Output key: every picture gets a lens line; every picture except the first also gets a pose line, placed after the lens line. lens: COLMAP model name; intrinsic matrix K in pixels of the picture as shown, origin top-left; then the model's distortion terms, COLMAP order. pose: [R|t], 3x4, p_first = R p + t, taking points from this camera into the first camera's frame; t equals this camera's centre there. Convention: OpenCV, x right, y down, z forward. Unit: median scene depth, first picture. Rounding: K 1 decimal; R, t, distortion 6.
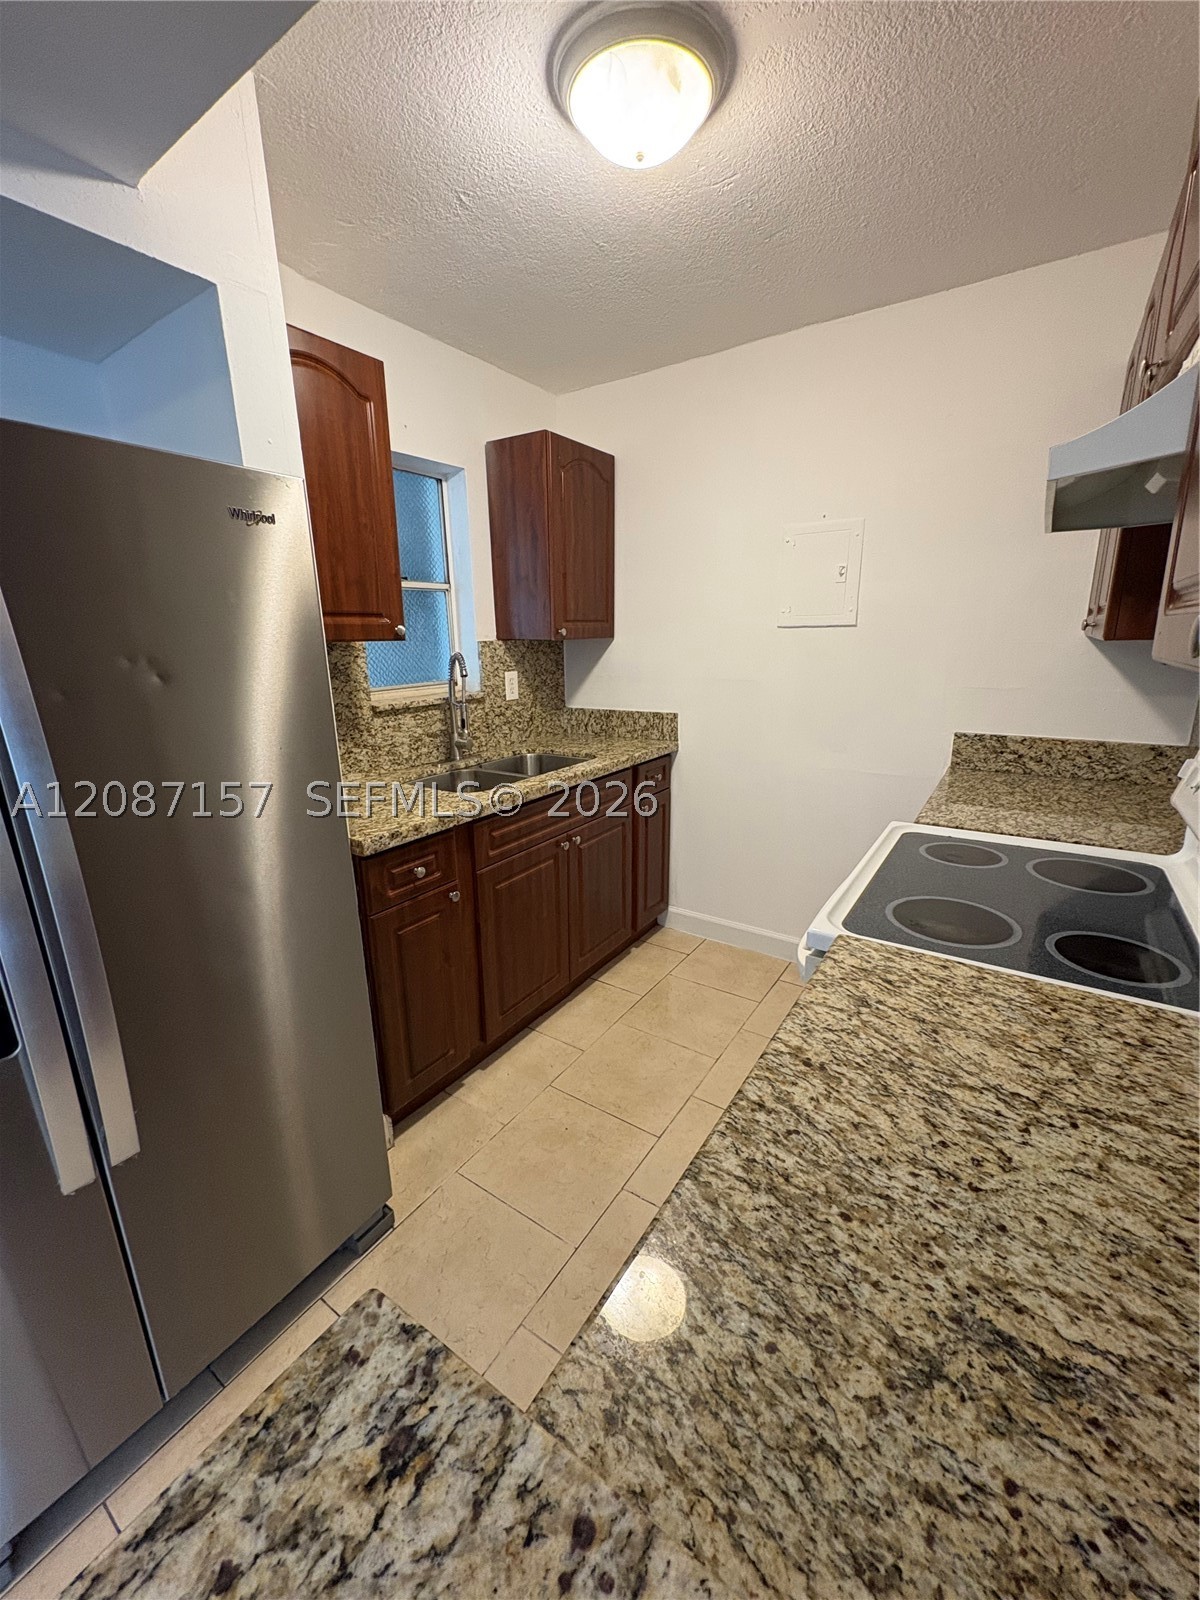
lens RADIAL K [[636.1, 0, 597.2], [0, 636.1, 801.7], [0, 0, 1]] dist [0.000436, 0.000322]
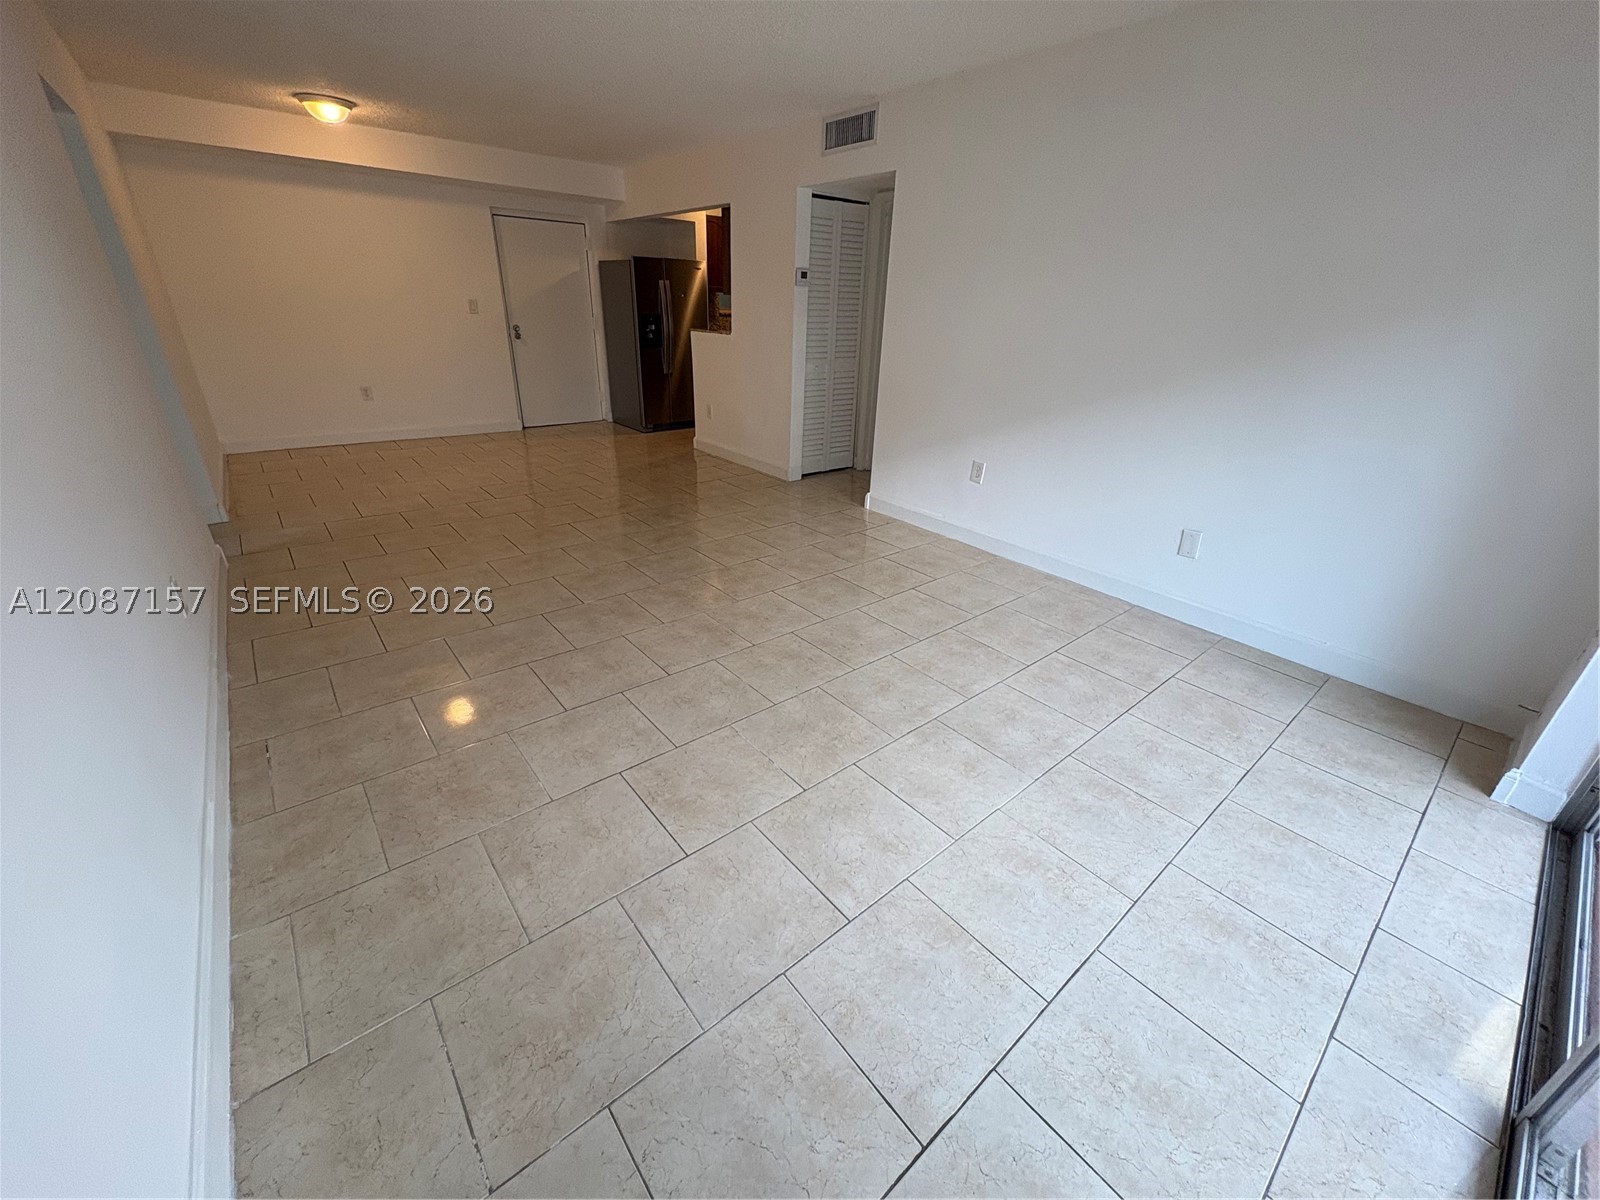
lens RADIAL K [[636.1, 0, 800.9], [0, 636.1, 598.1], [0, 0, 1]] dist [0.000436, 0.000322]
pose [[0.960730, 0.163968, -0.223858, 1.201487], [-0.122928, 0.974753, 0.186399, 0.716262], [0.248770, -0.151561, 0.956631, -2.664581]]
